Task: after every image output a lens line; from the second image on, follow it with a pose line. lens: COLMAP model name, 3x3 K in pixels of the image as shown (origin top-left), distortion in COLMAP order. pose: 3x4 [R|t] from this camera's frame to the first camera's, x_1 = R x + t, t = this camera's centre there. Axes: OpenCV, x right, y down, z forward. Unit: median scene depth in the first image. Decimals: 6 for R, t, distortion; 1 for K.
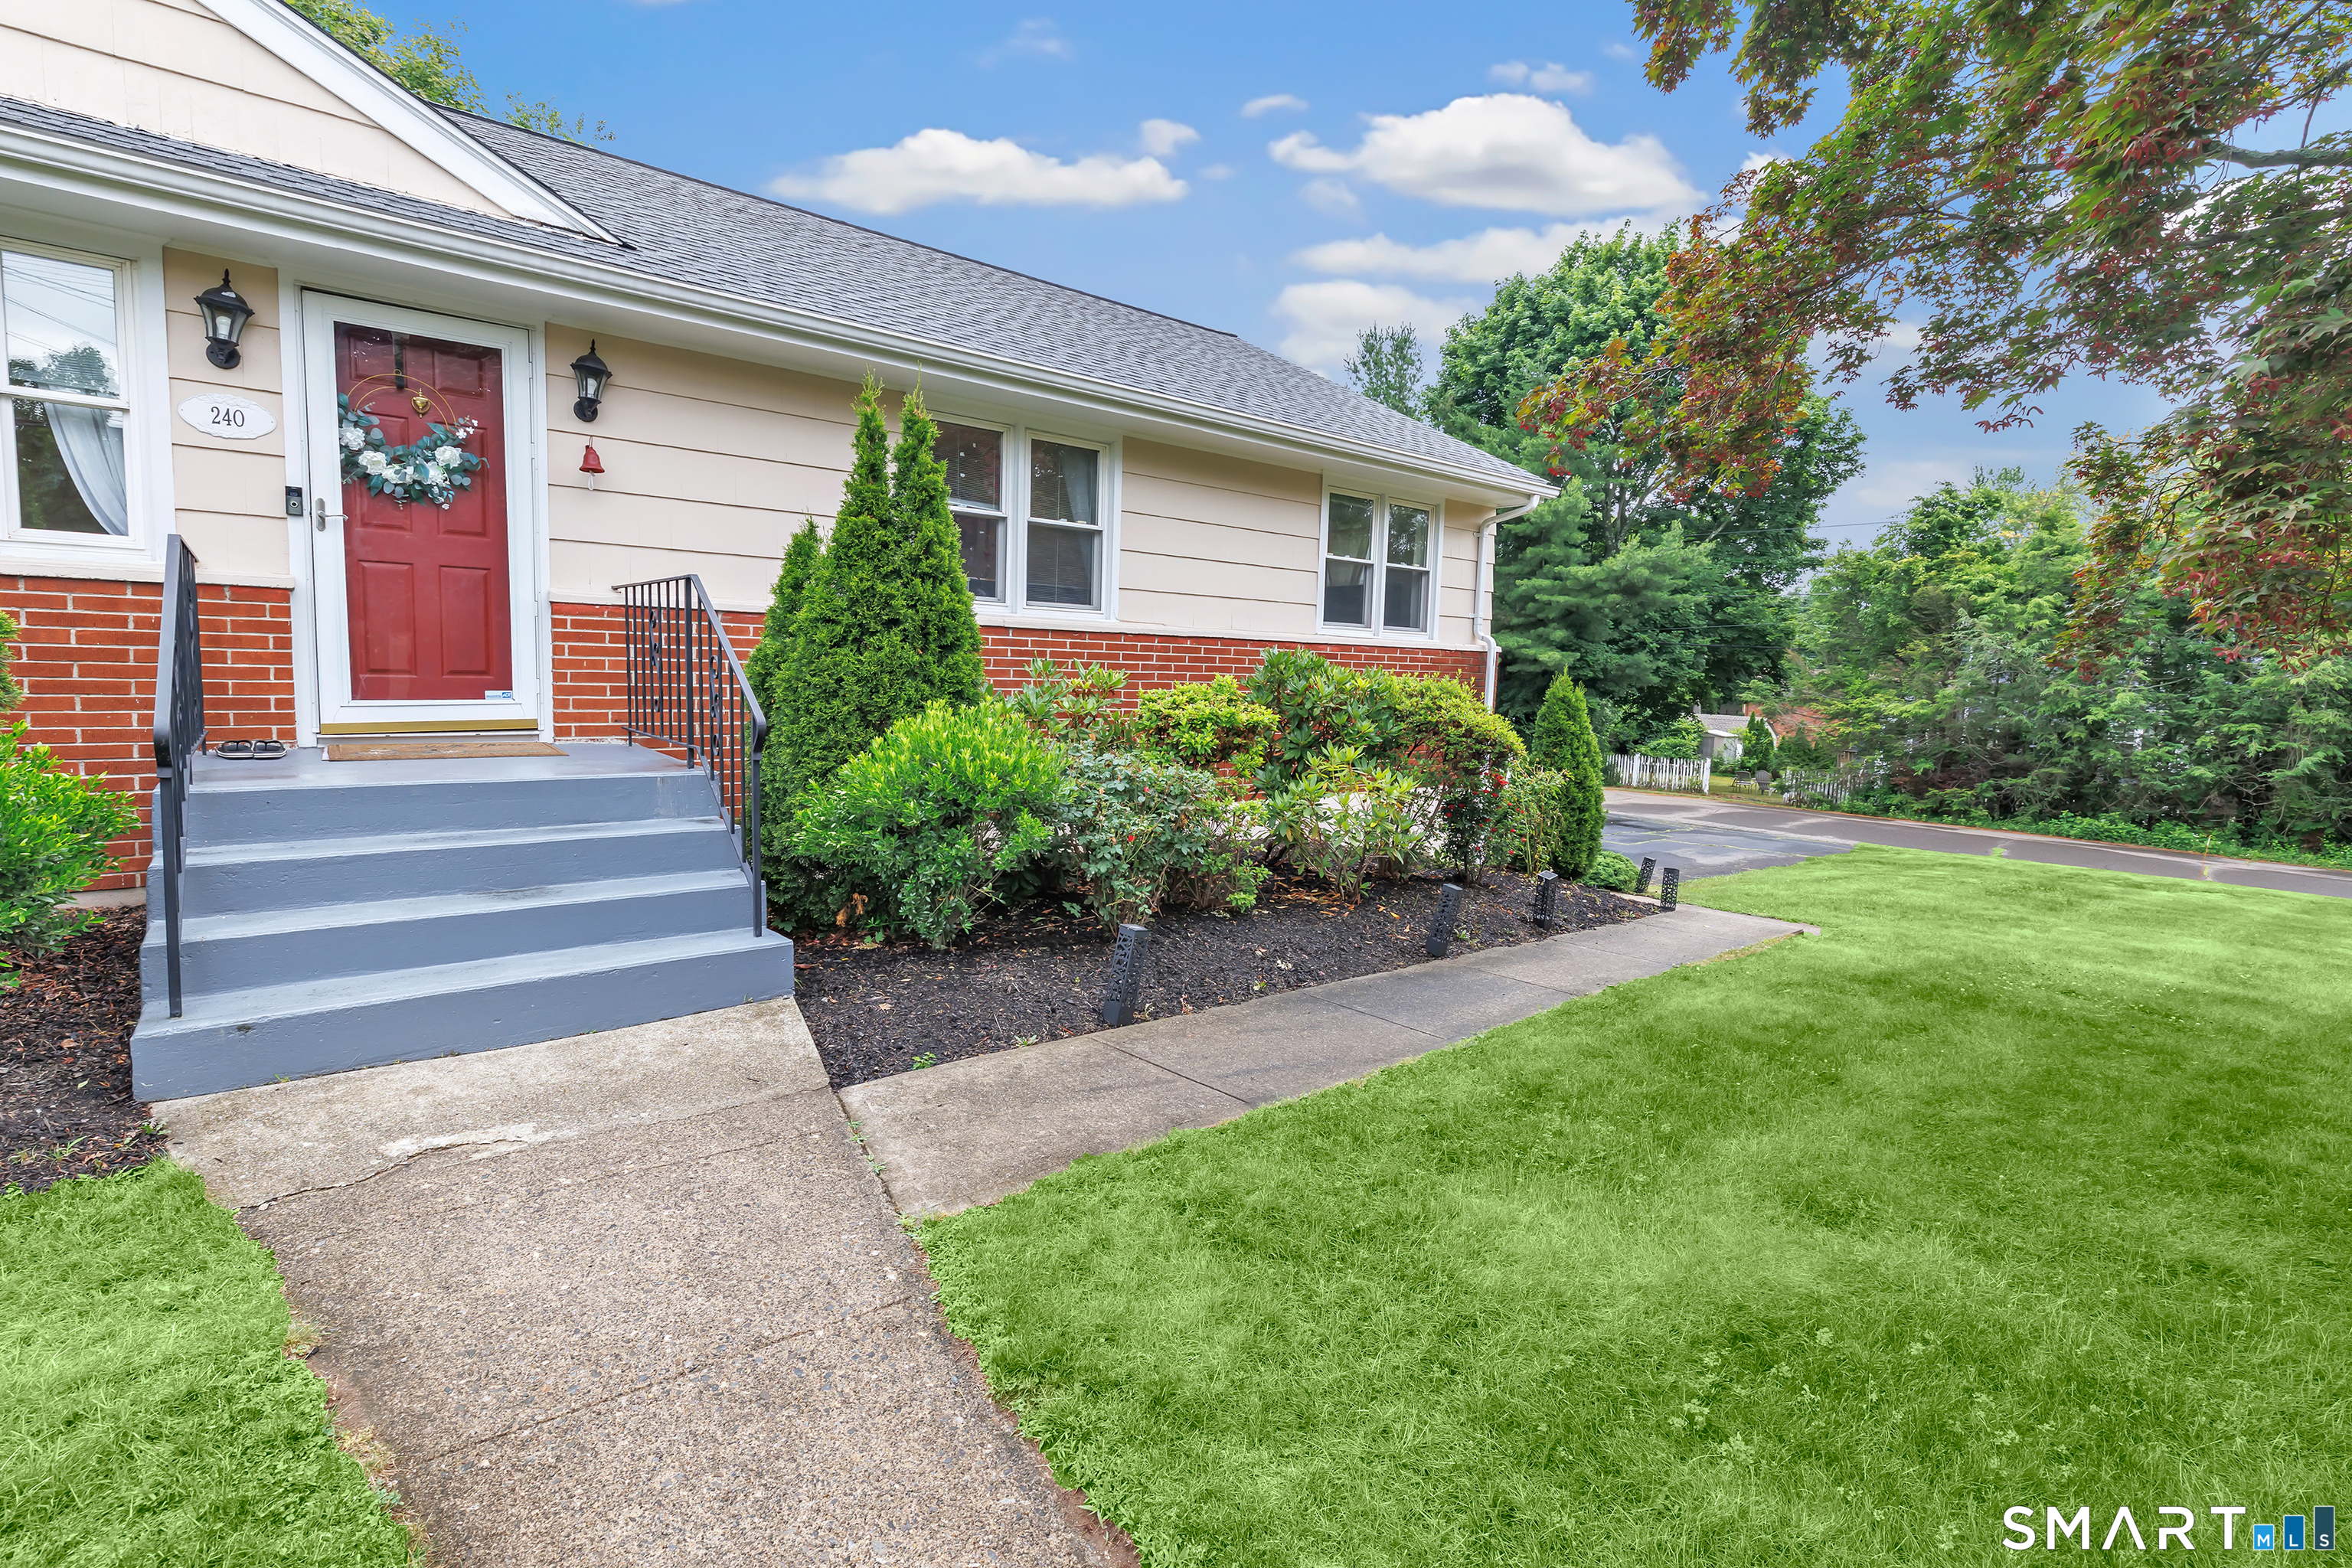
lens RADIAL K [[1069.1, 0, 1169.6], [0, 1069.1, 765.3], [0, 0, 1]] dist [-0.000485, 0.001773]
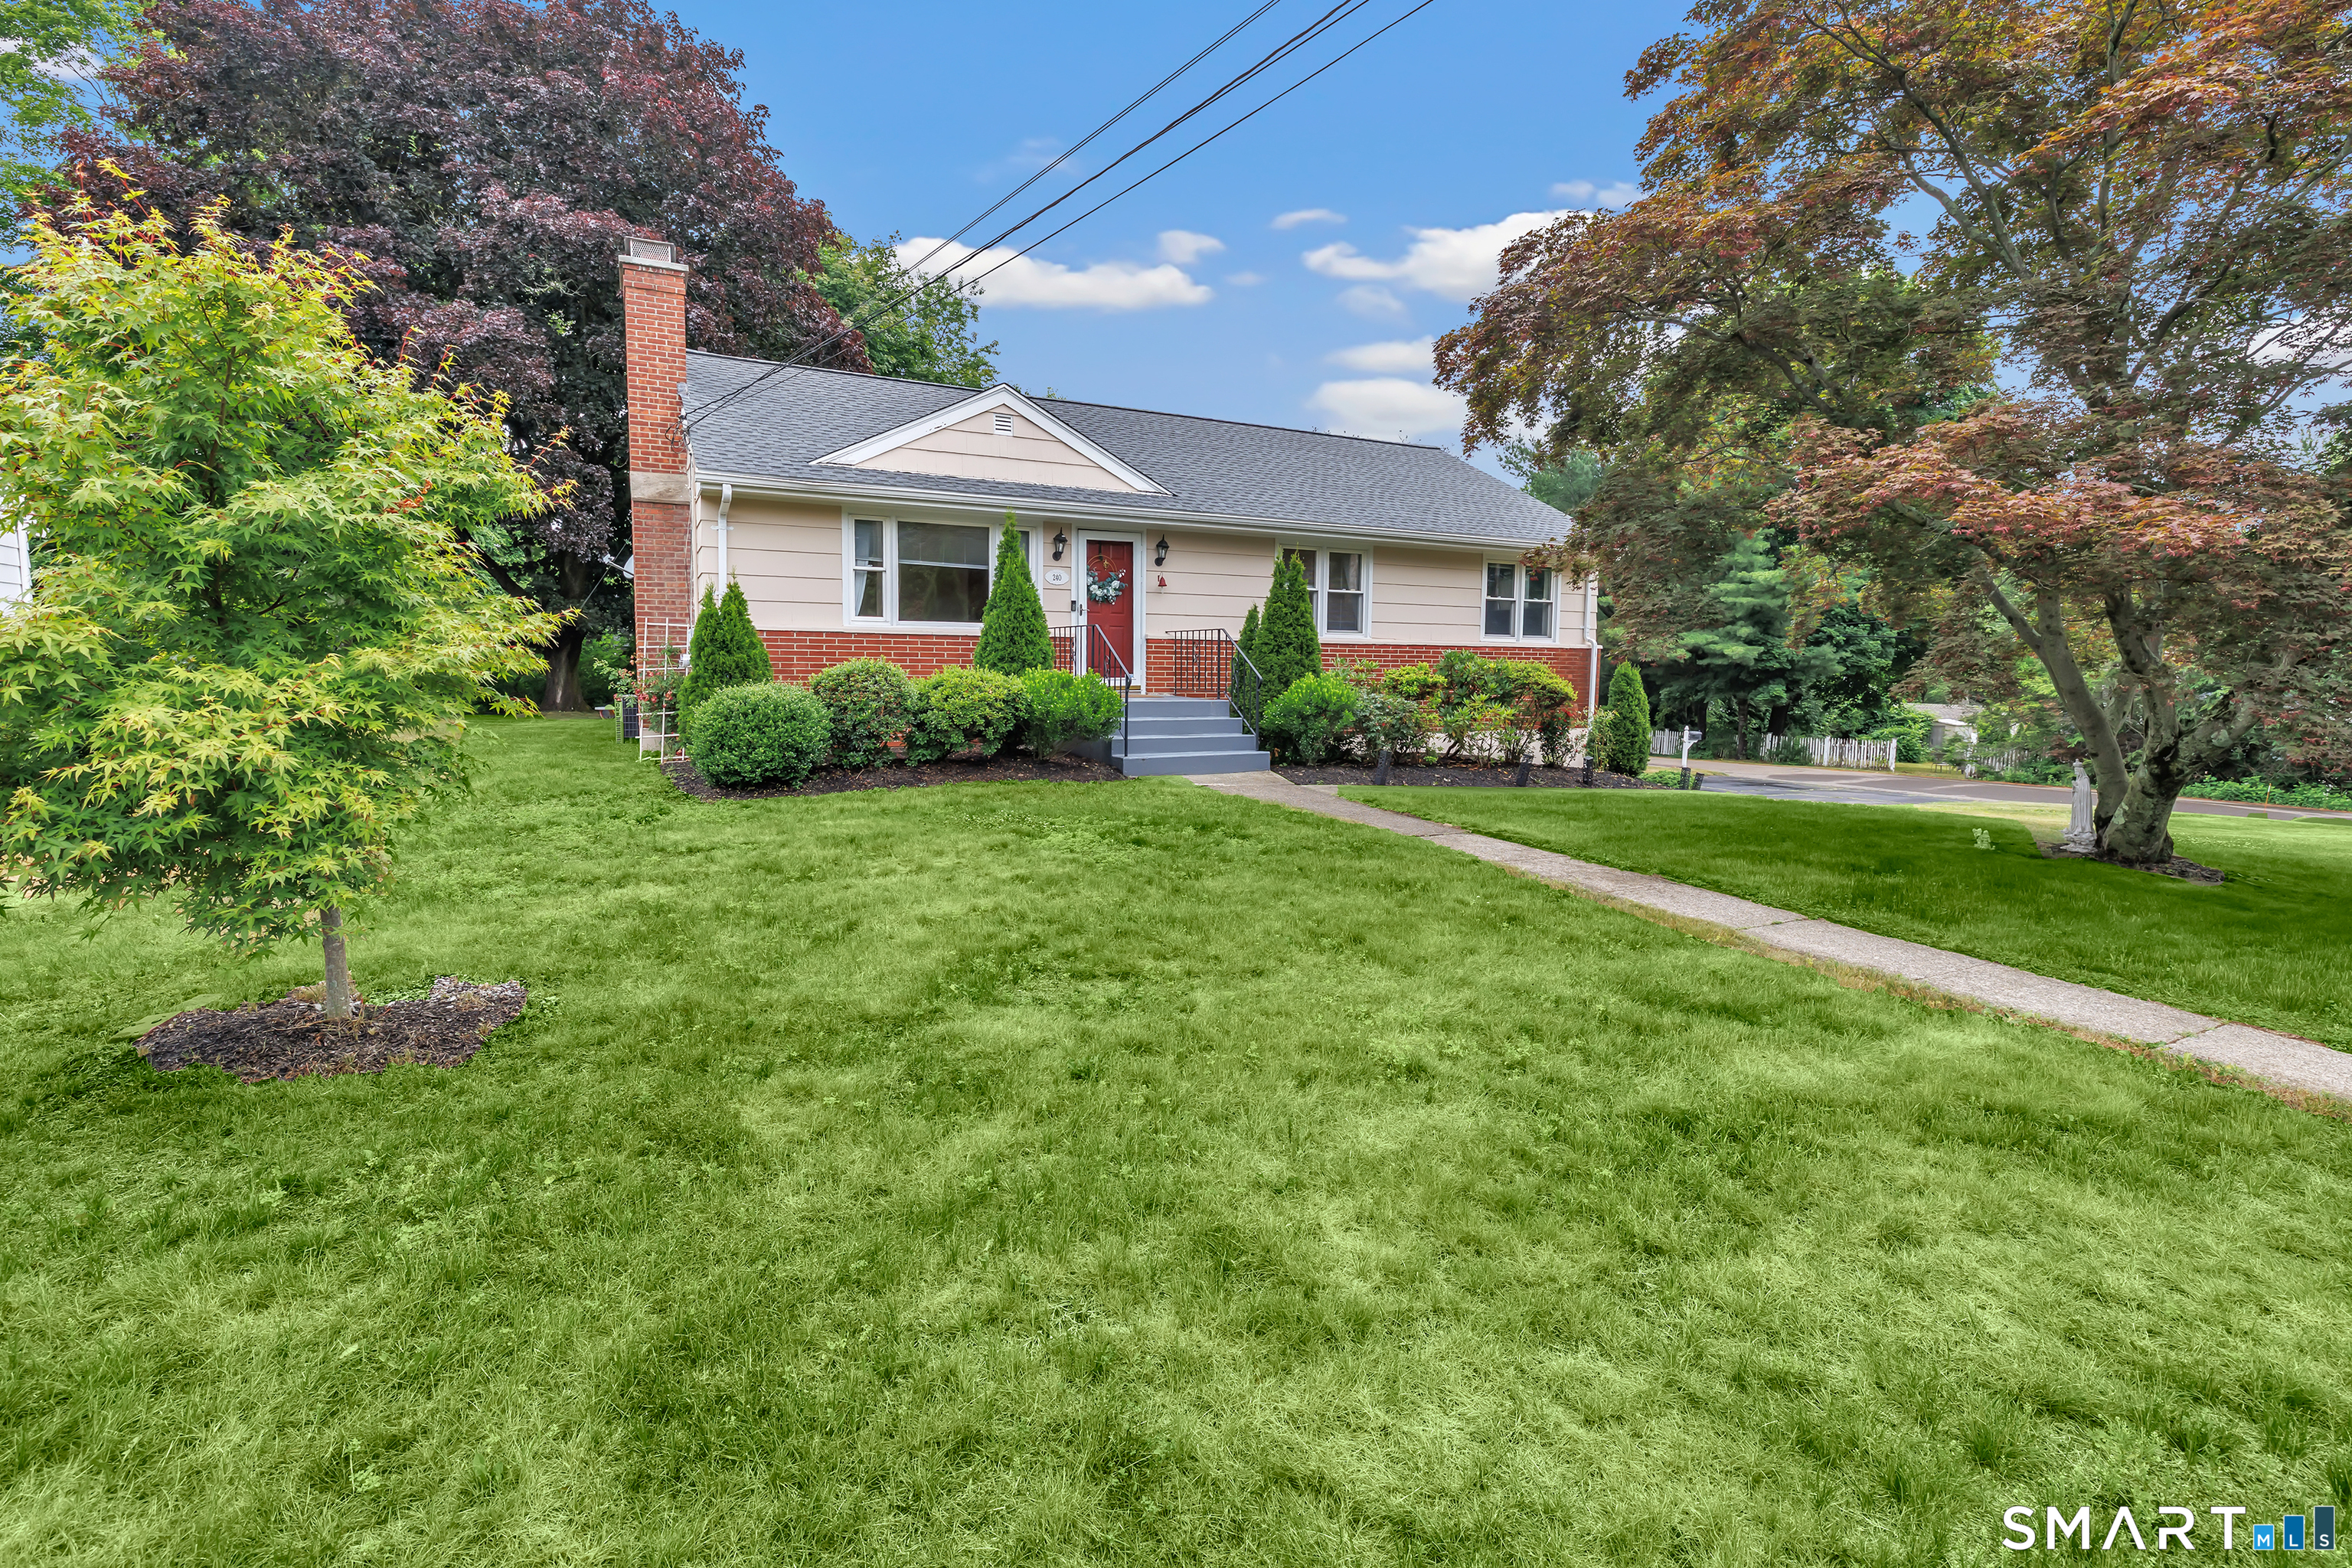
lens RADIAL K [[1041.4, 0, 1179.5], [0, 1041.4, 773.1], [0, 0, 1]] dist [0.001529, -0.000326]
pose [[0.979104, -0.002603, -0.203345, -0.006015], [0.003226, 0.999991, 0.002736, 0.157104], [0.203336, -0.003335, 0.979103, -1.392552]]
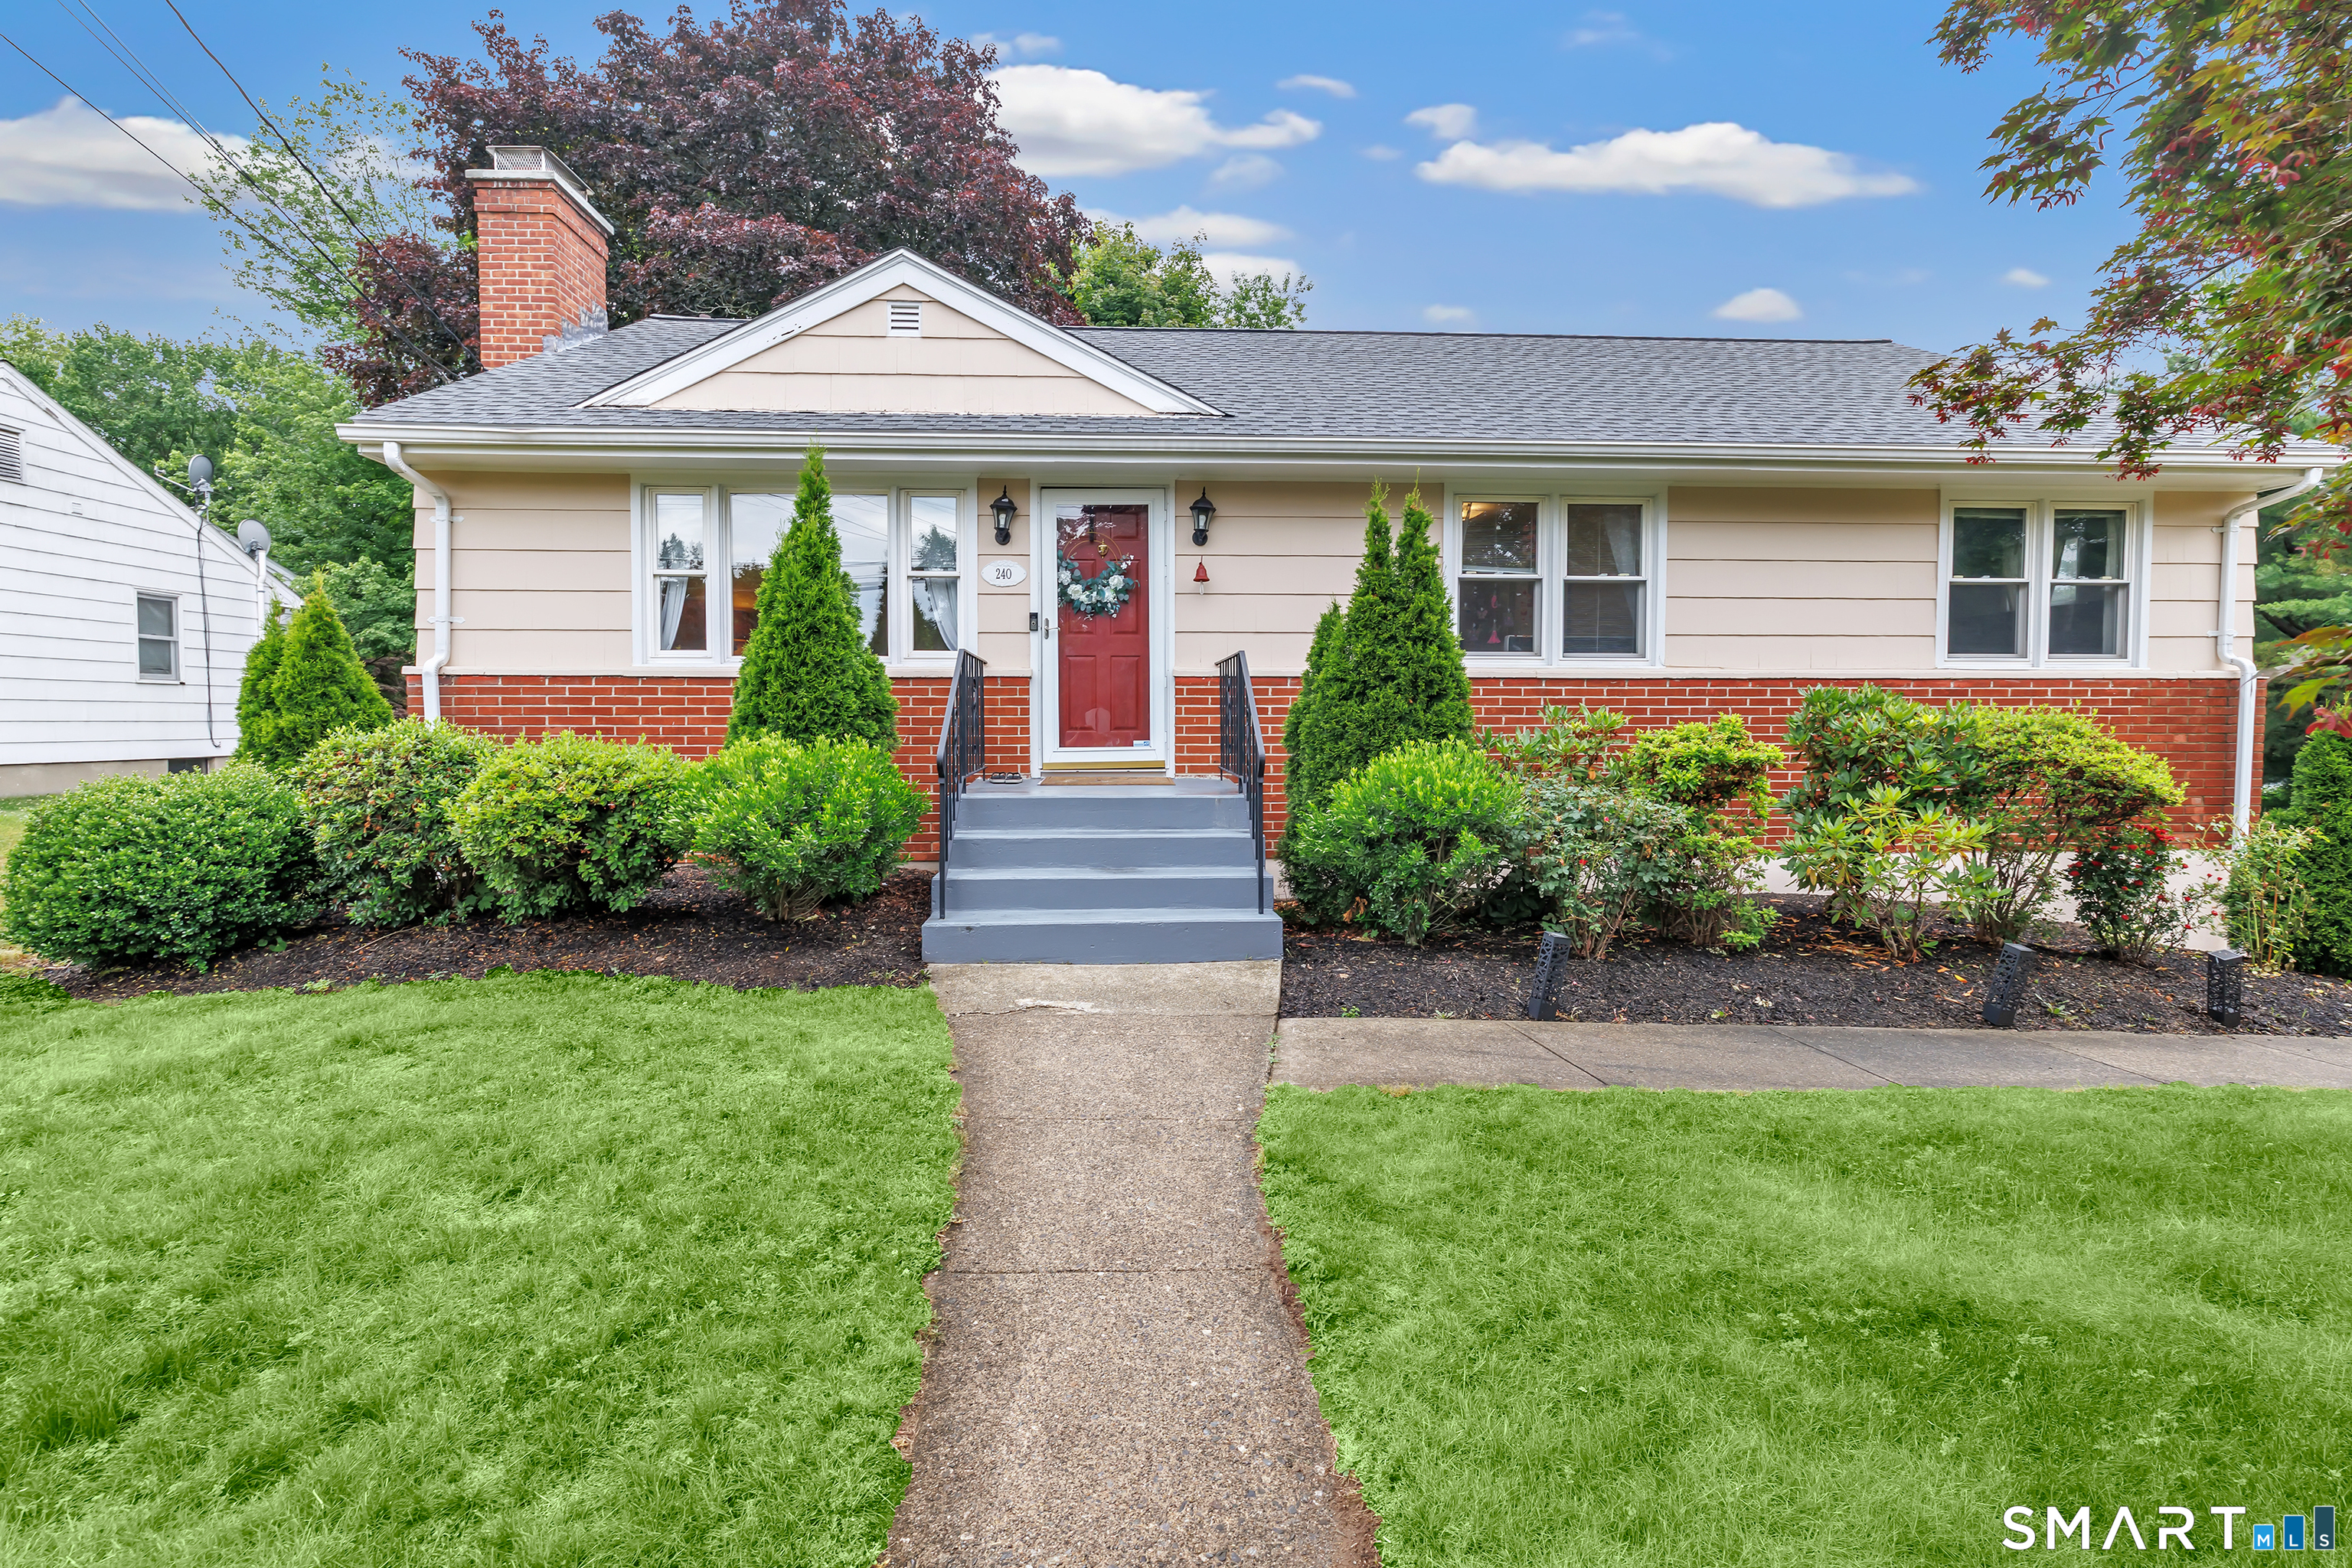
lens RADIAL K [[1069.1, 0, 1169.6], [0, 1069.1, 765.3], [0, 0, 1]] dist [-0.000485, 0.001773]
pose [[0.812255, -0.004311, -0.583287, 0.231578], [-0.029542, 0.998385, -0.048517, 0.030903], [0.582554, 0.056639, 0.810816, -0.130639]]
